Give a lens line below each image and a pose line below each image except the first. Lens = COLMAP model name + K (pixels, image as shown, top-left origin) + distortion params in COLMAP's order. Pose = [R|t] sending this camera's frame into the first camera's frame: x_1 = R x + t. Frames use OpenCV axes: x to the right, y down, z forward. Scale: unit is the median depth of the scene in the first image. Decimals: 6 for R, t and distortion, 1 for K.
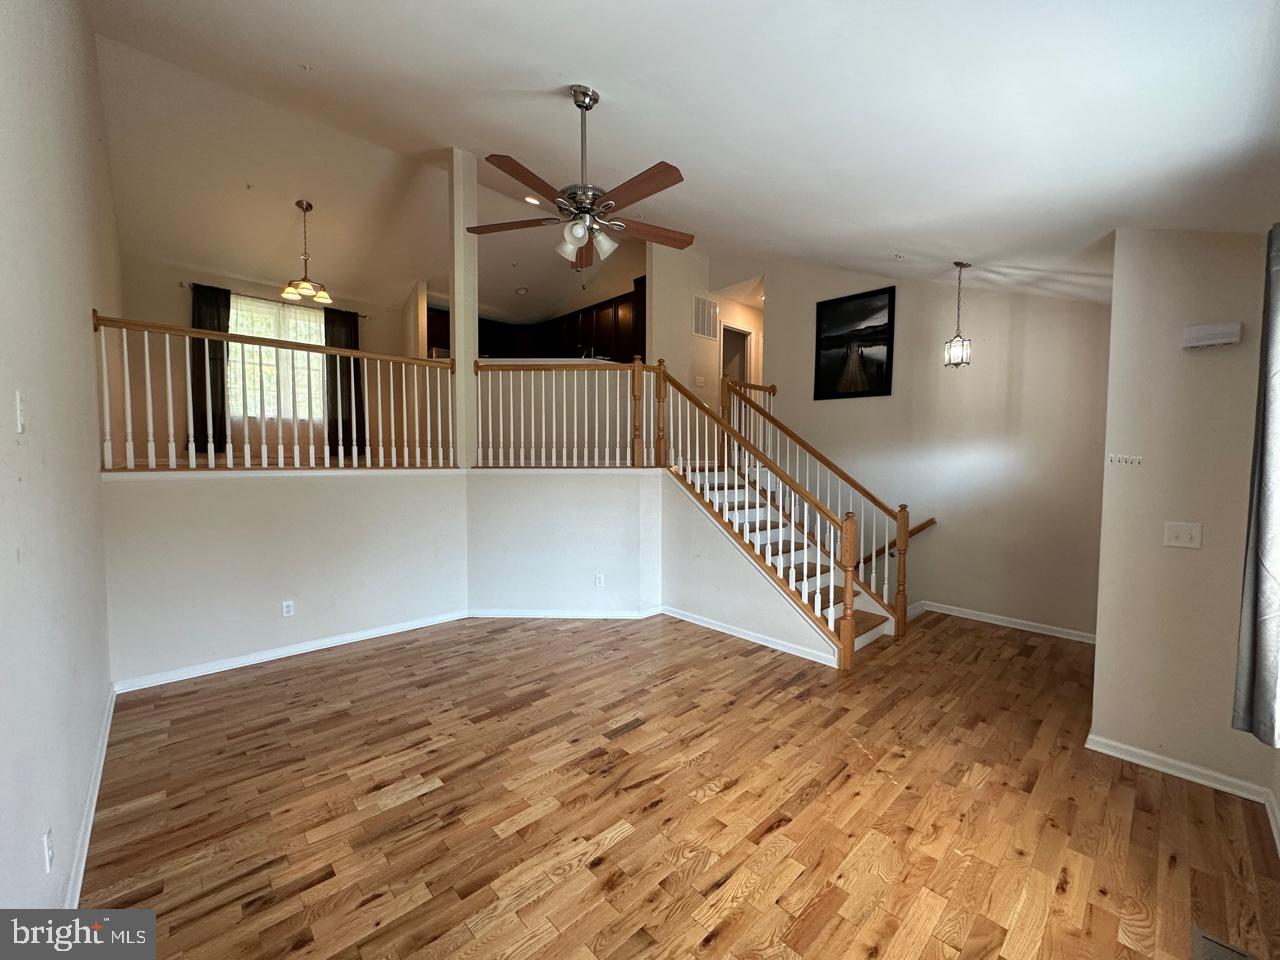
lens RADIAL K [[513.6, 0, 636.4], [0, 513.6, 480.2], [0, 0, 1]] dist [-0.001675, 0.000757]
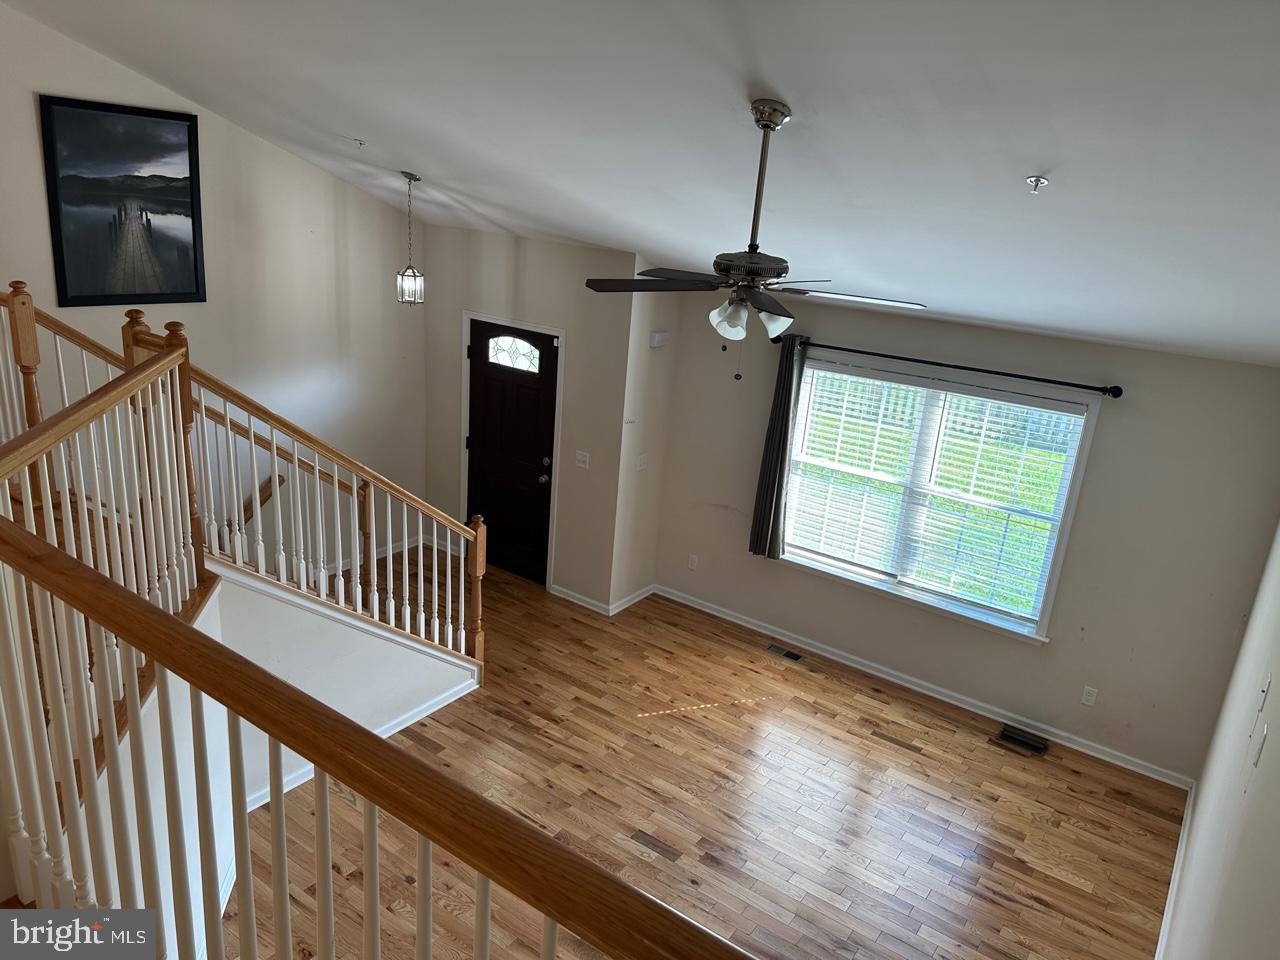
lens RADIAL K [[899.7, 0, 633.3], [0, 899.7, 487.0], [0, 0, 1]] dist [0.066737, -0.075060]
pose [[-0.201655, -0.322902, 0.924700, -1.018160], [-0.028275, 0.945620, 0.324041, -0.482527], [-0.979048, 0.039198, -0.199819, 1.082975]]
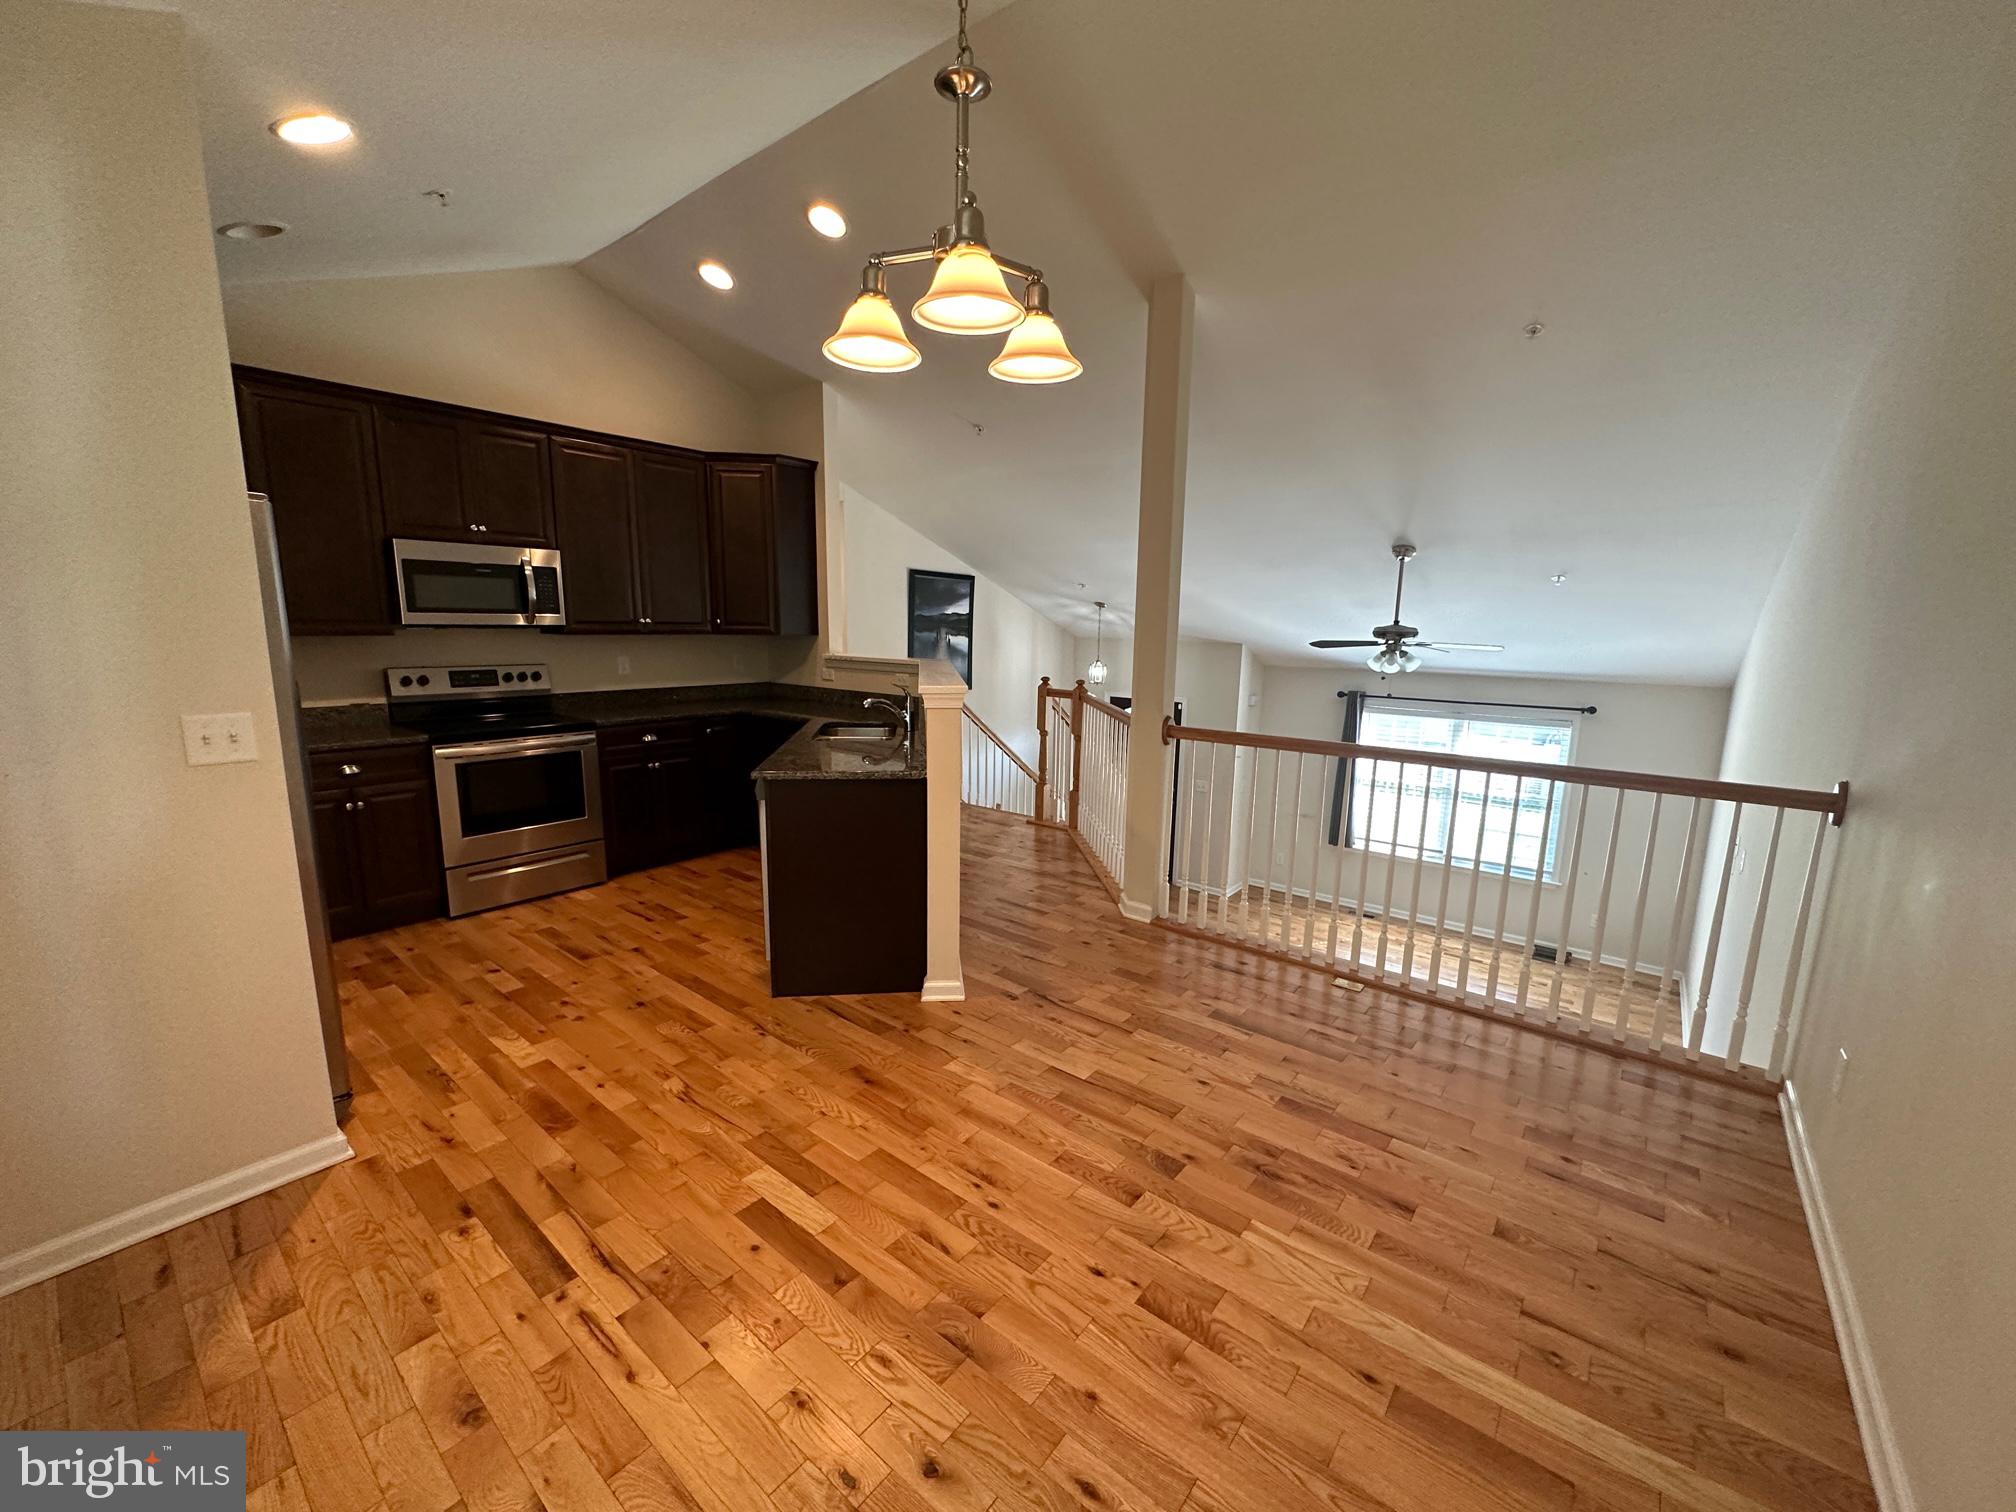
lens RADIAL K [[808.9, 0, 1015.9], [0, 808.9, 765.1], [0, 0, 1]] dist [-0.001675, 0.000757]
pose [[-0.143059, -0.180788, 0.973062, -1.511703], [0.030519, 0.981901, 0.186918, -0.458555], [-0.989244, 0.056437, -0.134952, 1.683255]]
